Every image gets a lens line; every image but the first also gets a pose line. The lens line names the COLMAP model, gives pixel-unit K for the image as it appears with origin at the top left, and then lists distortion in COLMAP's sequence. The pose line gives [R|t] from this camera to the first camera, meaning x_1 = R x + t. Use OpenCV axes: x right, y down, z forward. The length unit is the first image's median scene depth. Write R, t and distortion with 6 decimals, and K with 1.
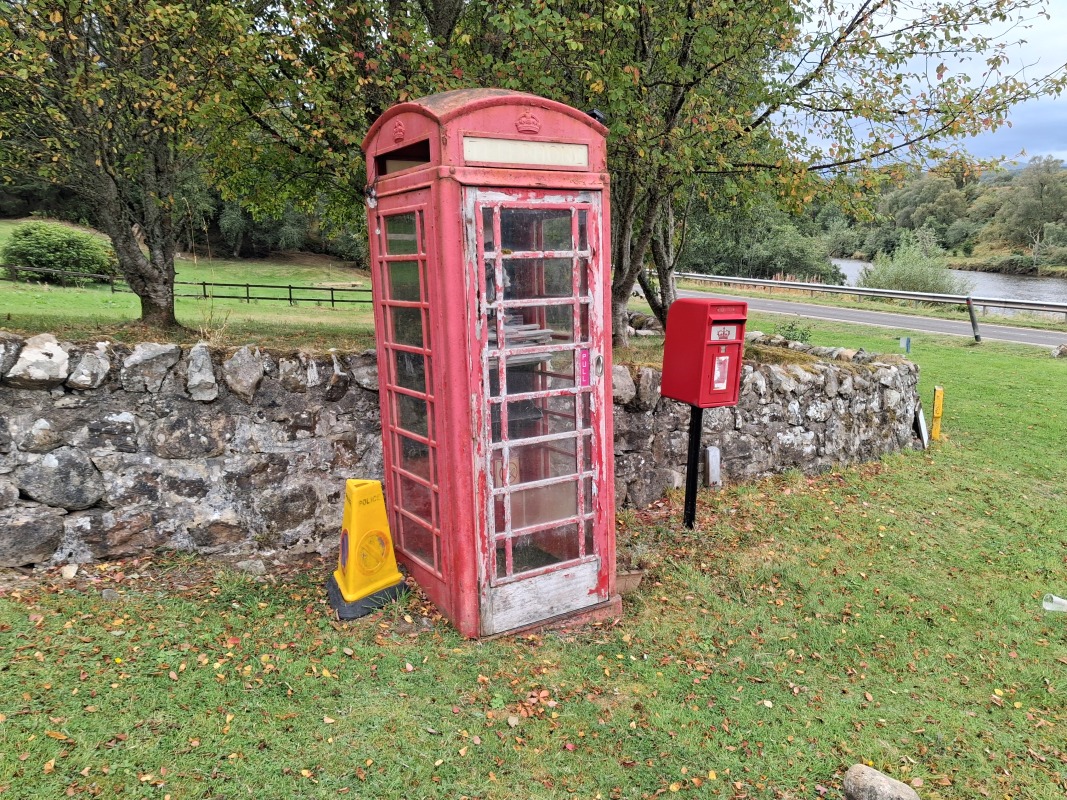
lens RADIAL K [[843.2, 0, 567.3], [0, 843.2, 394.3], [0, 0, 1]] dist [-0.007500, -0.010615]
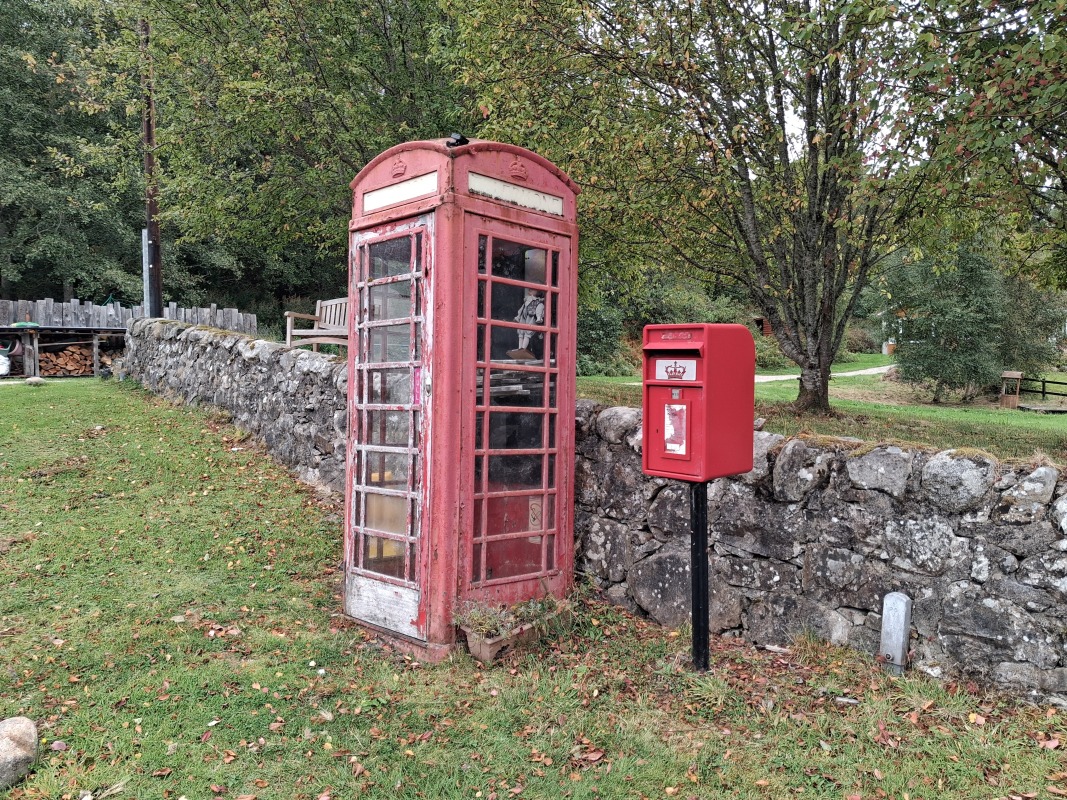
lens RADIAL K [[836.6, 0, 553.0], [0, 836.6, 393.7], [0, 0, 1]] dist [-0.001329, -0.006197]
pose [[0.200062, 0.001231, -0.979783, 0.932363], [-0.173821, 0.984181, -0.034256, -0.014978], [0.964241, 0.177160, 0.197111, 0.870550]]
